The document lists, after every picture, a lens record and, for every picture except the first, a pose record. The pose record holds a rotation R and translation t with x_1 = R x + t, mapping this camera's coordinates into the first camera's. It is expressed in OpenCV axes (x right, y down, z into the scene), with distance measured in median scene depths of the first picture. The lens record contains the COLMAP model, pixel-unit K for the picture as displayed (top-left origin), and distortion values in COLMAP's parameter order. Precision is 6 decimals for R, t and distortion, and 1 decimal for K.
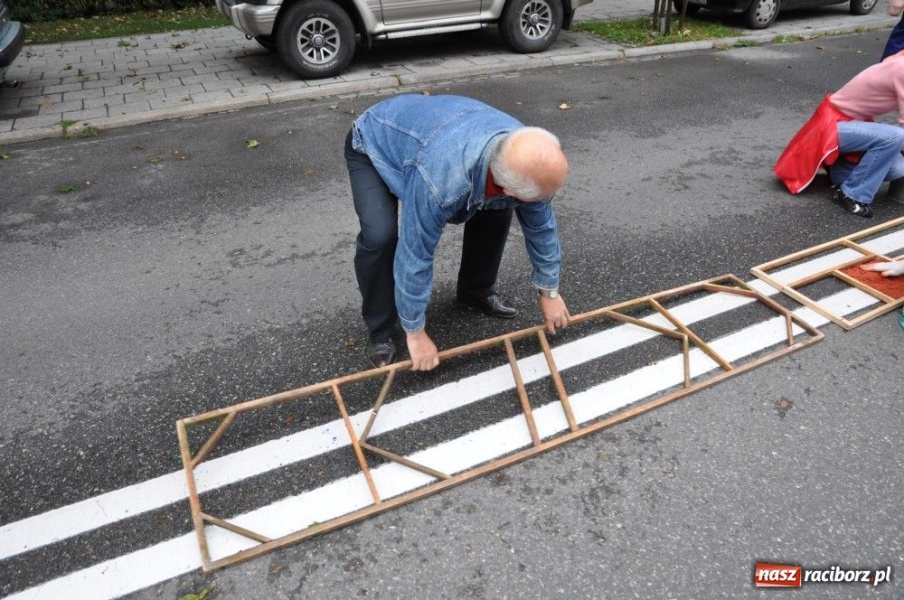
lens RADIAL K [[623.6, 0, 448.8], [0, 623.6, 285.9], [0, 0, 1]] dist [-0.124367, 0.086206]
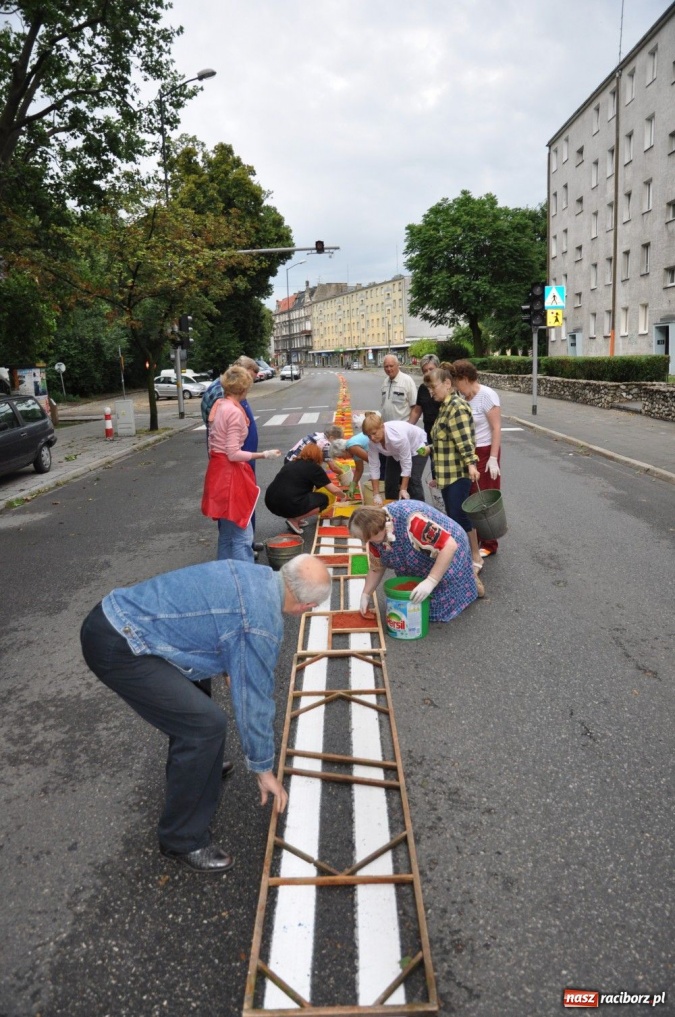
lens RADIAL K [[704.0, 0, 337.5], [0, 704.0, 508.5], [0, 0, 1]] dist [-0.116700, 0.085977]
pose [[0.445523, -0.183202, 0.876325, -0.987223], [0.499394, 0.863258, -0.073422, -0.202511], [-0.743044, 0.470343, 0.476092, 0.169196]]
